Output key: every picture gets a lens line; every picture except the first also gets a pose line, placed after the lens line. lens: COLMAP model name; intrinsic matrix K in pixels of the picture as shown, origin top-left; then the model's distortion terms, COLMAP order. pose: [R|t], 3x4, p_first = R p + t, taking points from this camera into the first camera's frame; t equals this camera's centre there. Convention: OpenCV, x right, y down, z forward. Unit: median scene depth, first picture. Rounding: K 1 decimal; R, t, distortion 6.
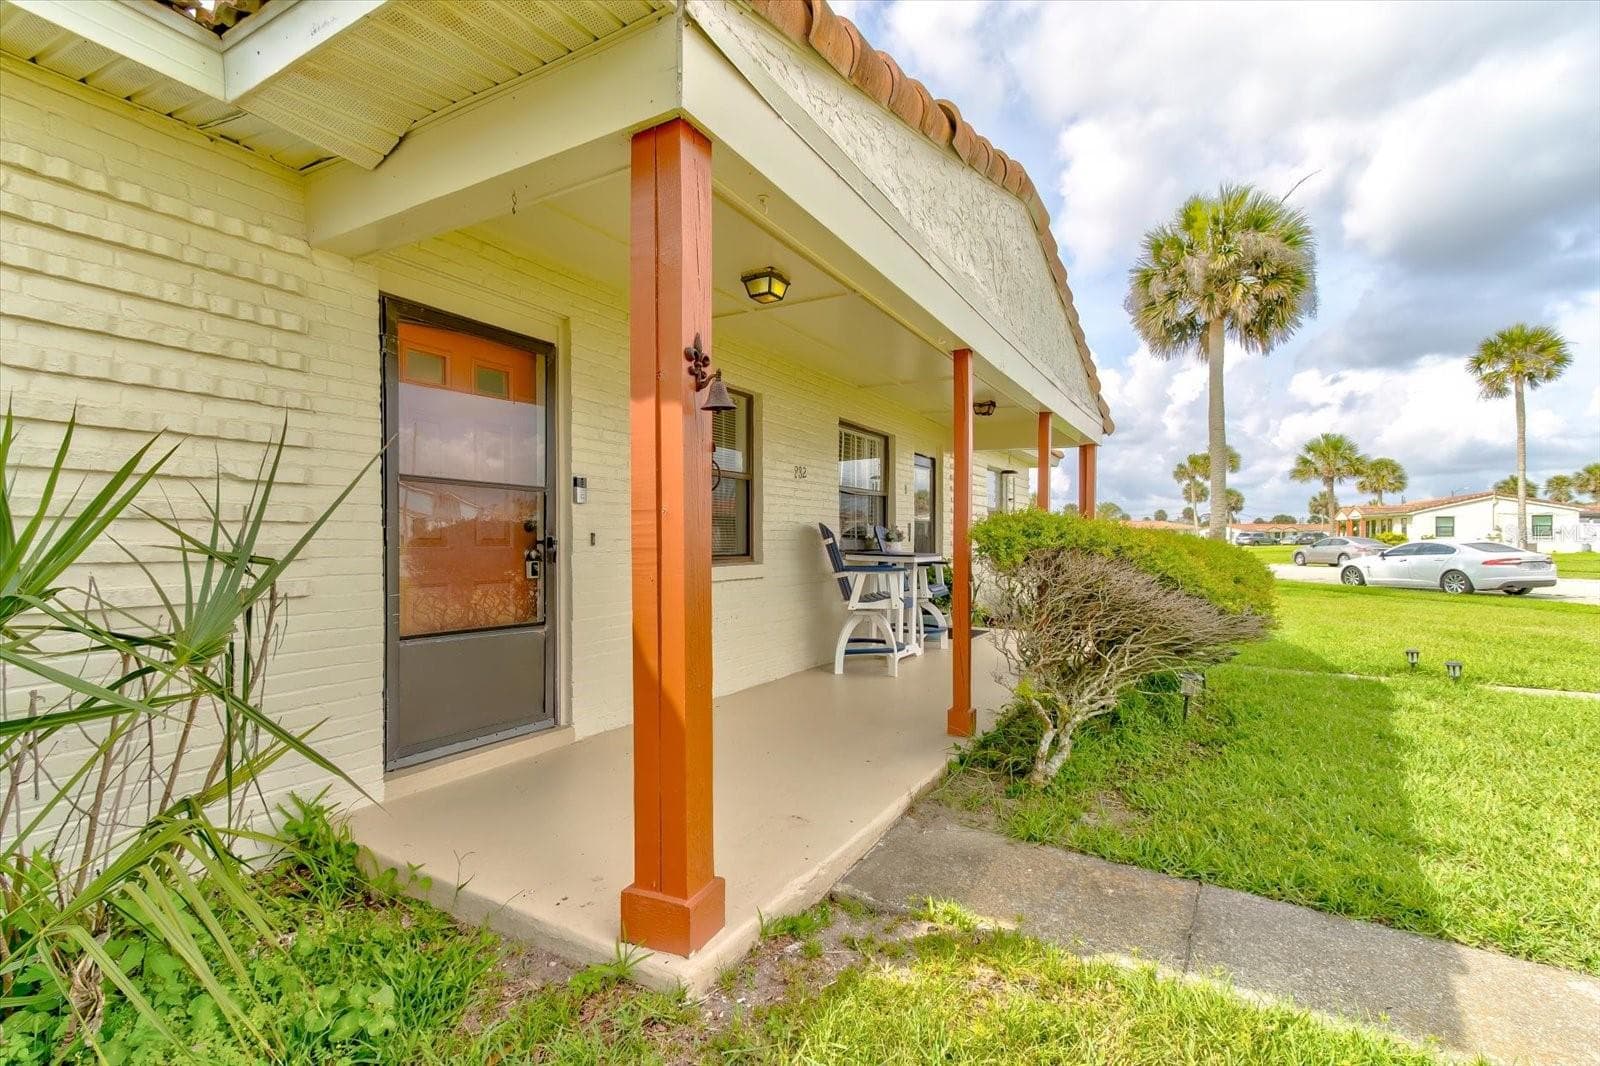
lens RADIAL K [[734.5, 0, 798.8], [0, 734.5, 545.9], [0, 0, 1]] dist [0.021184, 0.000037]
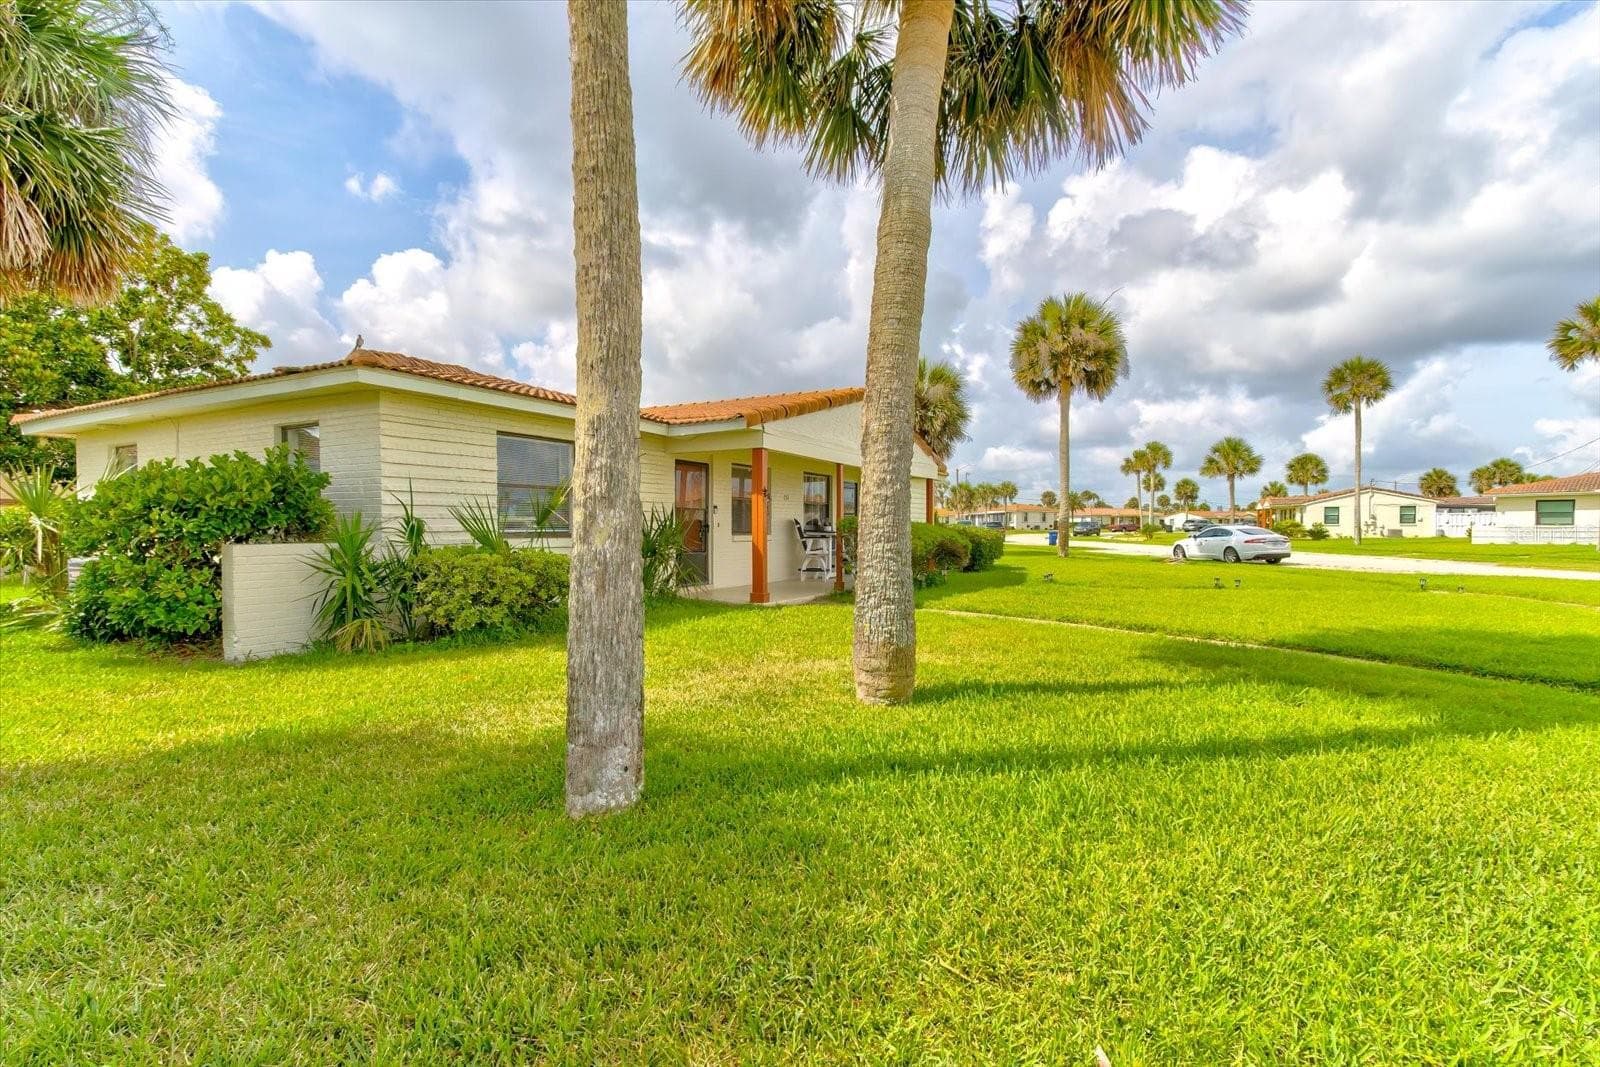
lens RADIAL K [[712.6, 0, 800.0], [0, 712.6, 533.5], [0, 0, 1]] dist [0.012099, -0.000183]
pose [[0.999857, 0.000860, 0.016869, 0.002252], [-0.000899, 0.999997, 0.002354, 0.003867], [-0.016867, -0.002369, 0.999855, -0.409633]]
